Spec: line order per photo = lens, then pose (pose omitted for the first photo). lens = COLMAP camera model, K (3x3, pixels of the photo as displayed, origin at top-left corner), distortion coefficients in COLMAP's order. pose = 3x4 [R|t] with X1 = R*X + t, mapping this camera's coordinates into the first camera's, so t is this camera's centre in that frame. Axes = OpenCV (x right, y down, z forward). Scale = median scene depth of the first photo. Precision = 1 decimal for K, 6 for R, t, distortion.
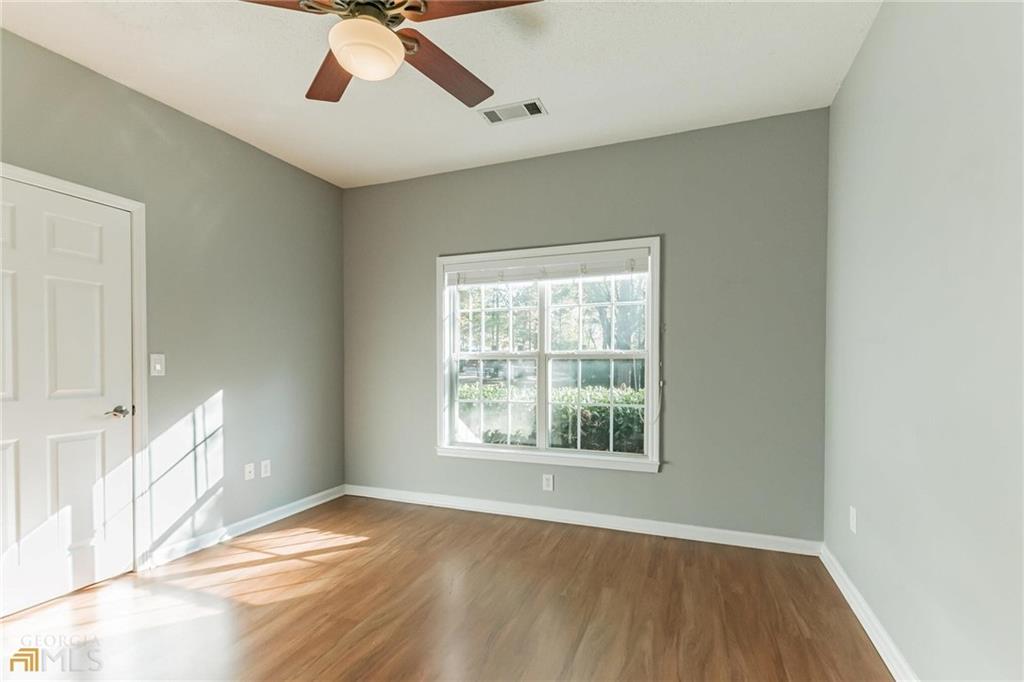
lens RADIAL K [[460.3, 0, 515.3], [0, 460.3, 356.0], [0, 0, 1]] dist [0.002009, 0.000381]
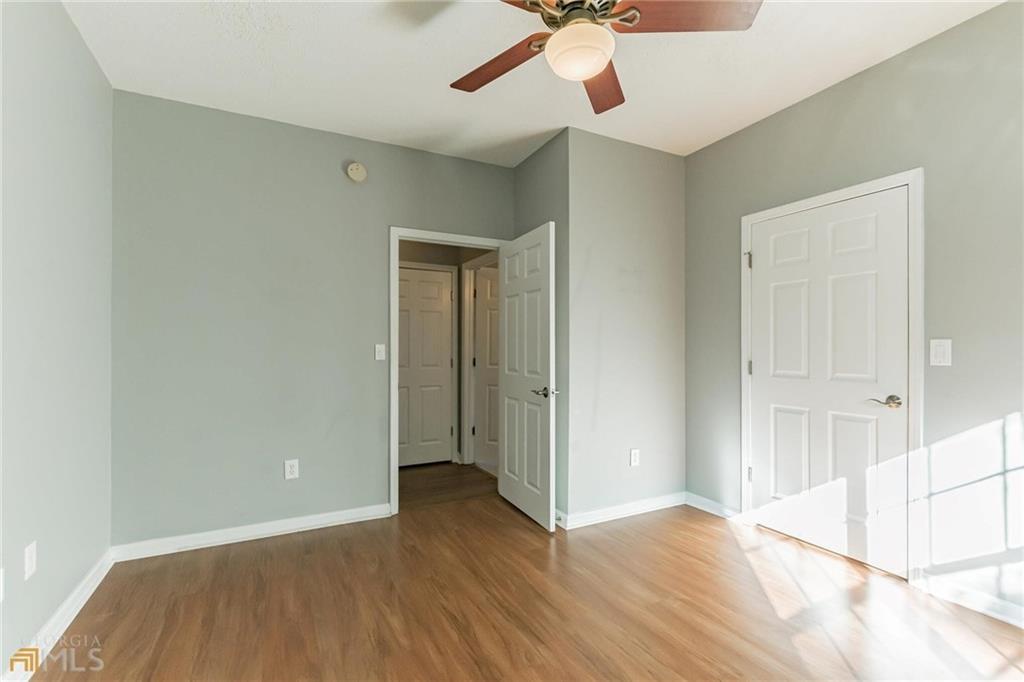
lens RADIAL K [[479.1, 0, 517.5], [0, 479.1, 346.6], [0, 0, 1]] dist [-0.000051, -0.000014]
pose [[-0.651210, -0.010000, -0.758832, 0.384723], [0.001039, 0.999900, -0.014069, 0.020870], [0.758897, -0.009950, -0.651134, 1.037199]]
